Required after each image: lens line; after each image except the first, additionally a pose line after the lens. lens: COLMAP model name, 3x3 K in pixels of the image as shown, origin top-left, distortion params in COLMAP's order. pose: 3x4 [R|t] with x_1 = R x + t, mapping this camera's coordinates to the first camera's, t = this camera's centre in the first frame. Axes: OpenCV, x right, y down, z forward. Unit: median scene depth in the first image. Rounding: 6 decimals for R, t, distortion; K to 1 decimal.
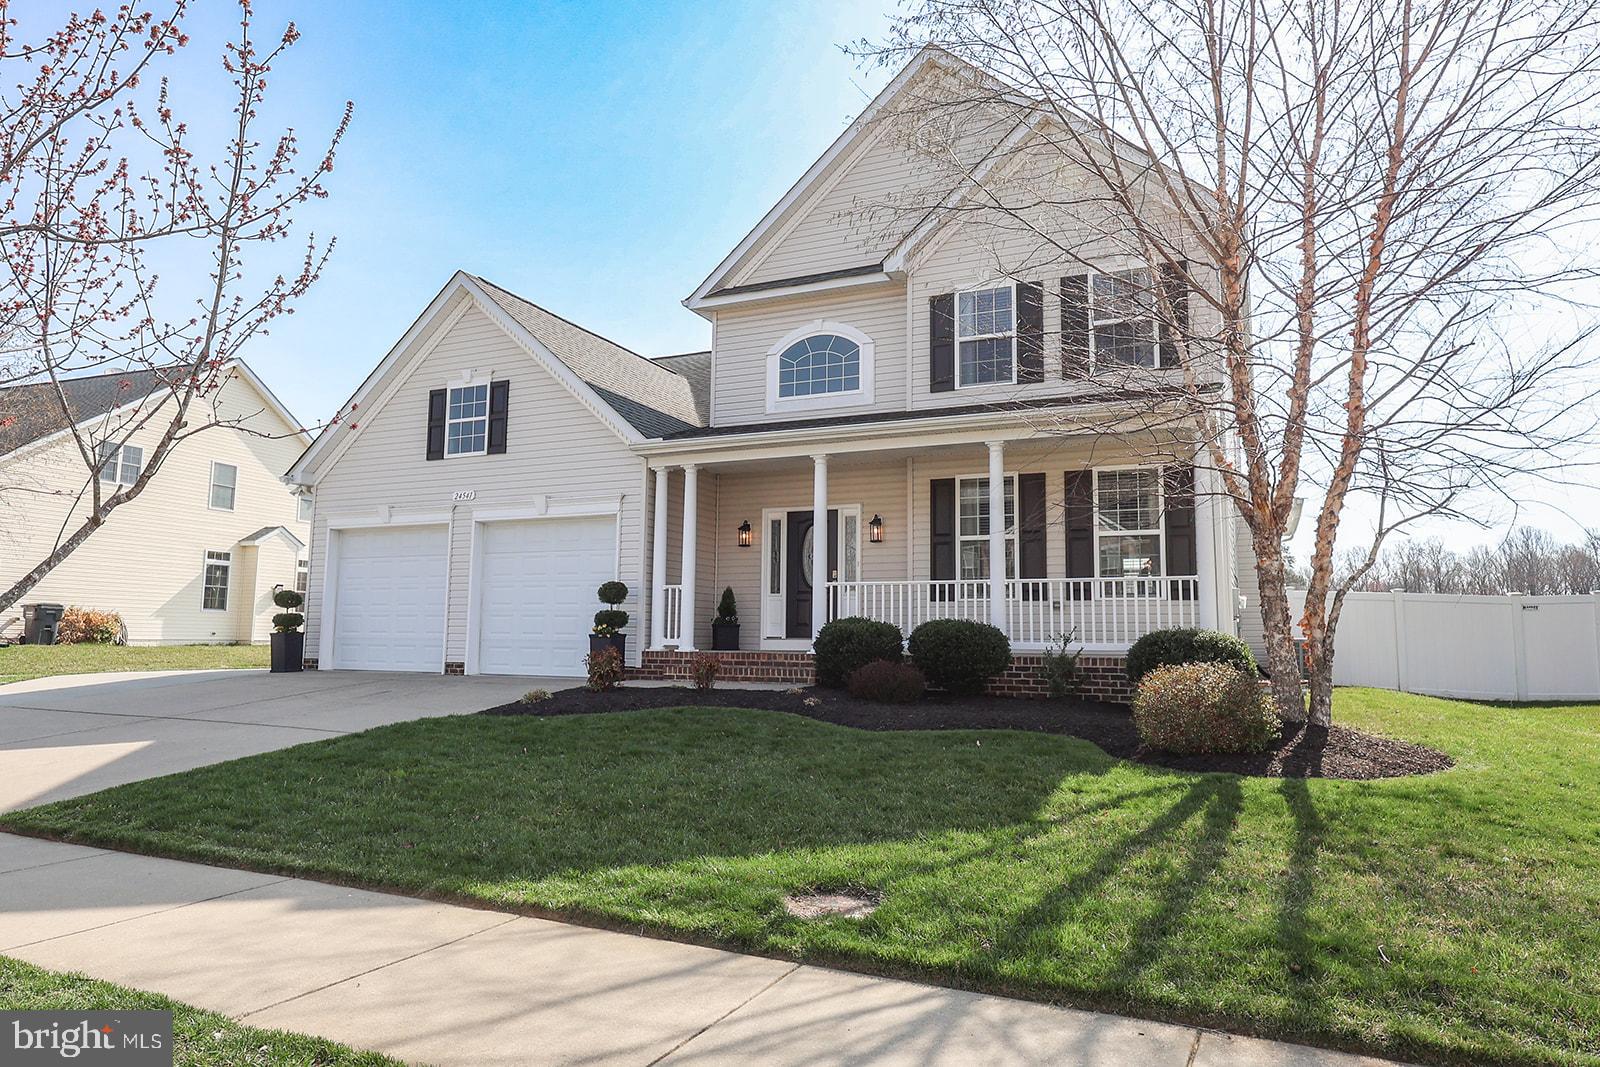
lens RADIAL K [[1004.5, 0, 791.8], [0, 1004.5, 539.7], [0, 0, 1]] dist [0.007768, -0.000610]
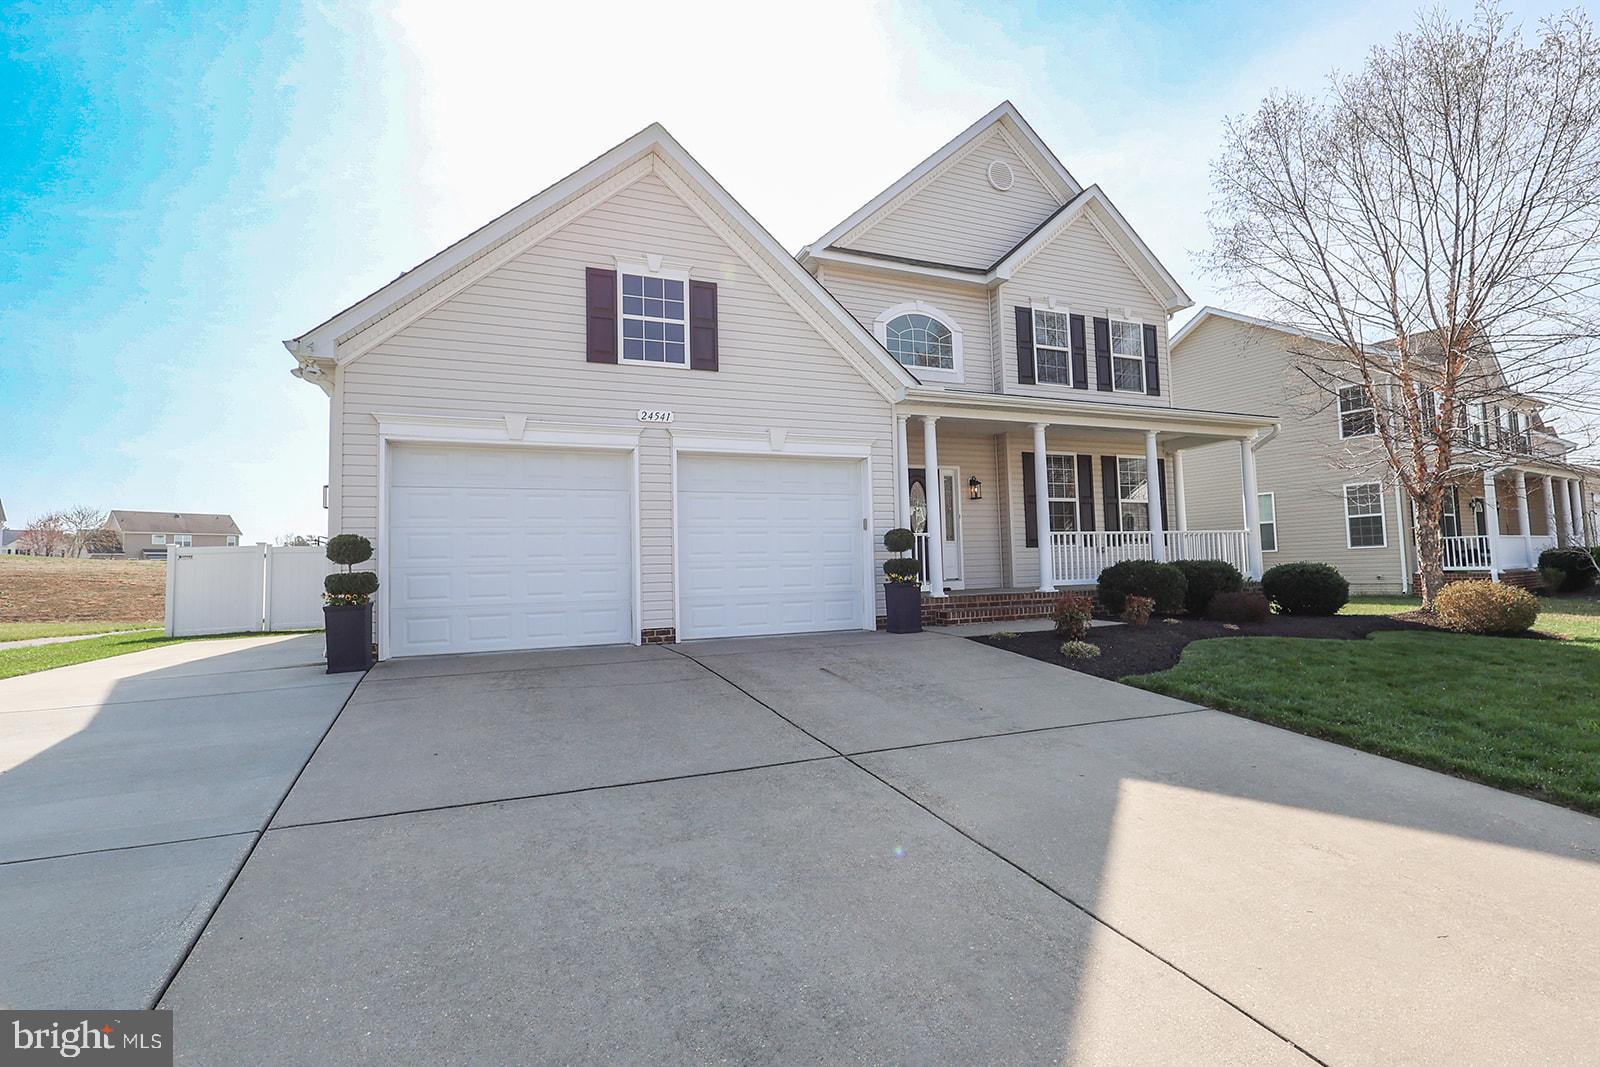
lens RADIAL K [[736.4, 0, 797.6], [0, 736.4, 535.8], [0, 0, 1]] dist [-0.005932, -0.000186]
pose [[0.674814, 0.007695, 0.737948, -0.740438], [-0.038236, 0.998967, 0.024549, 0.034025], [-0.736996, -0.044783, 0.674411, 0.579620]]
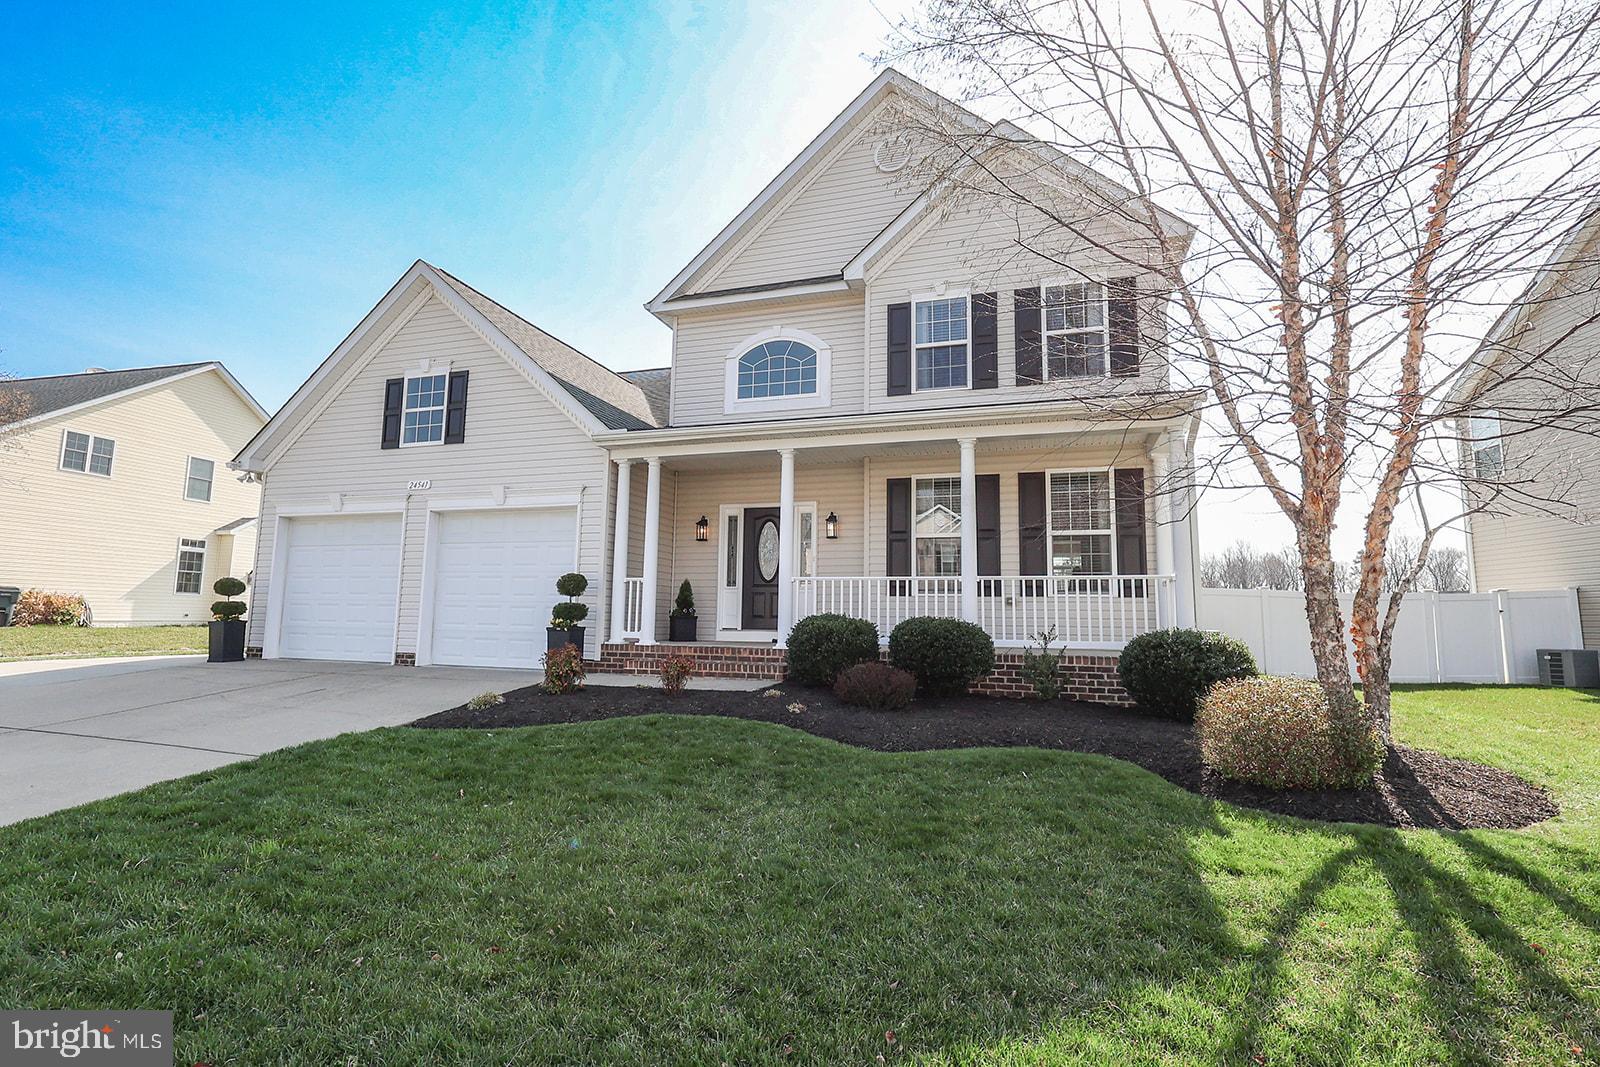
lens RADIAL K [[762.5, 0, 793.0], [0, 762.5, 533.2], [0, 0, 1]] dist [0.003381, -0.000025]
pose [[0.993241, 0.017480, 0.114750, -0.048726], [-0.016314, 0.999805, -0.011088, 0.007014], [-0.114921, 0.009141, 0.993333, 0.227565]]
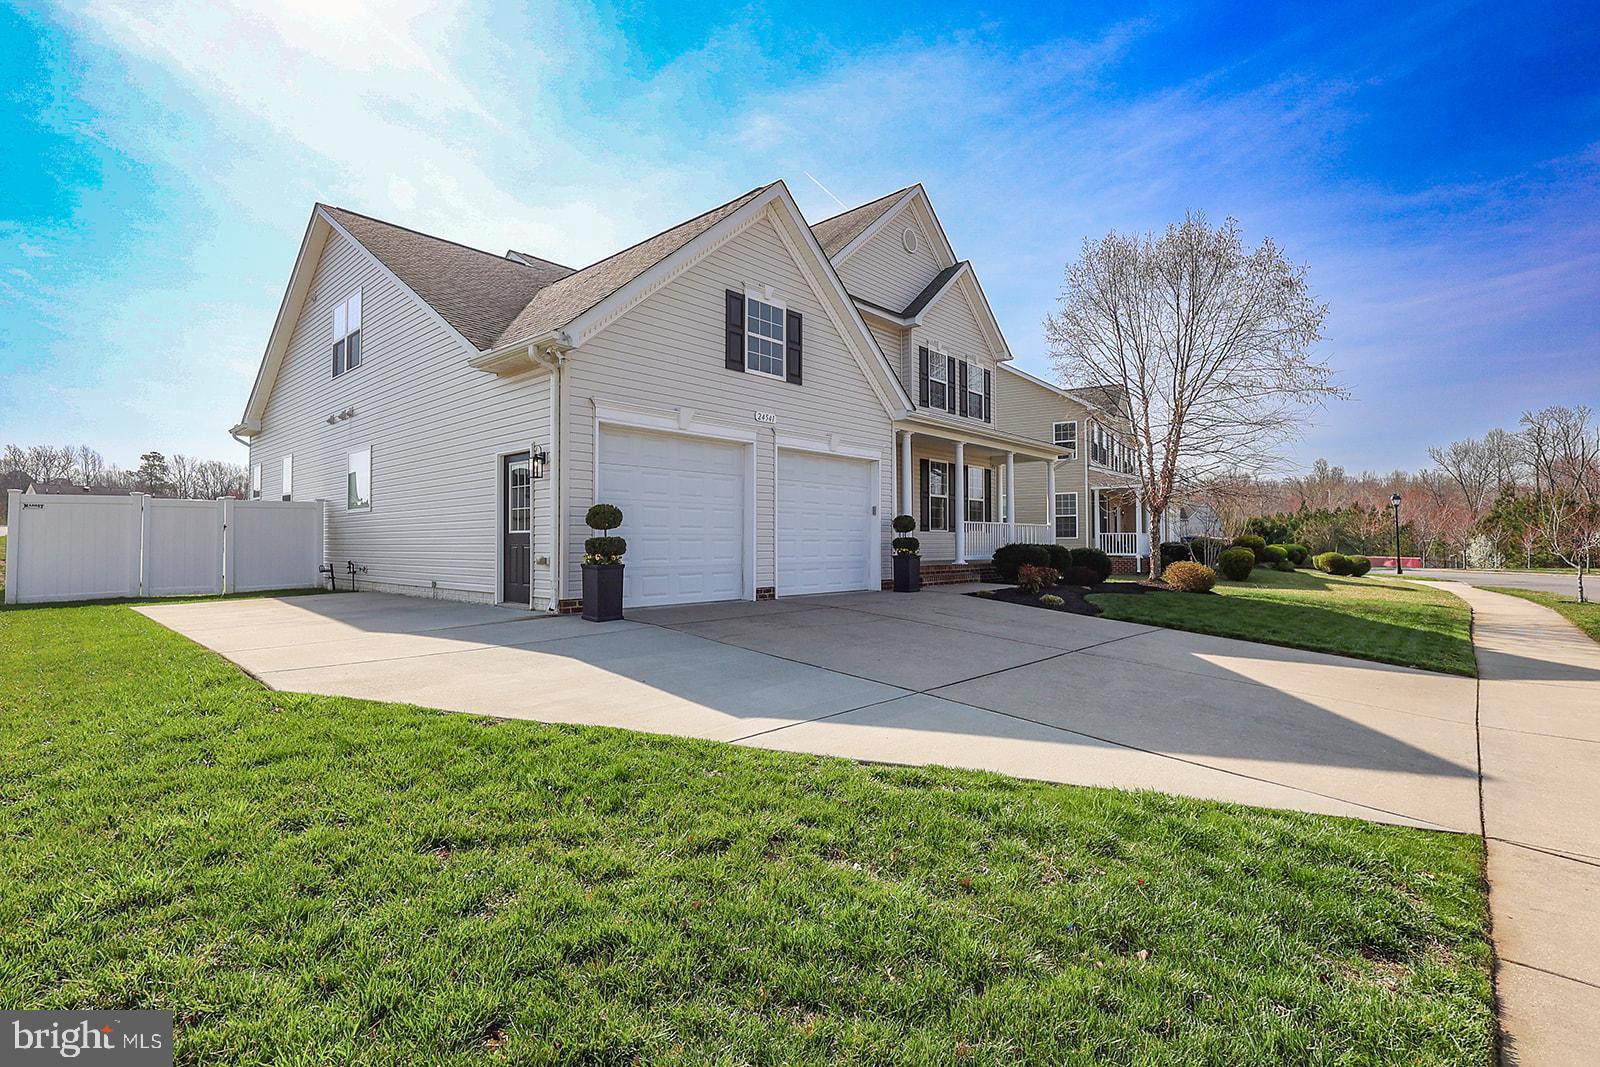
lens RADIAL K [[736.4, 0, 798.7], [0, 736.4, 548.5], [0, 0, 1]] dist [-0.005932, -0.000186]
pose [[0.296153, -0.014889, 0.955024, -1.097995], [-0.085504, 0.995451, 0.042034, 0.054625], [-0.951306, -0.094107, 0.293533, 0.822394]]
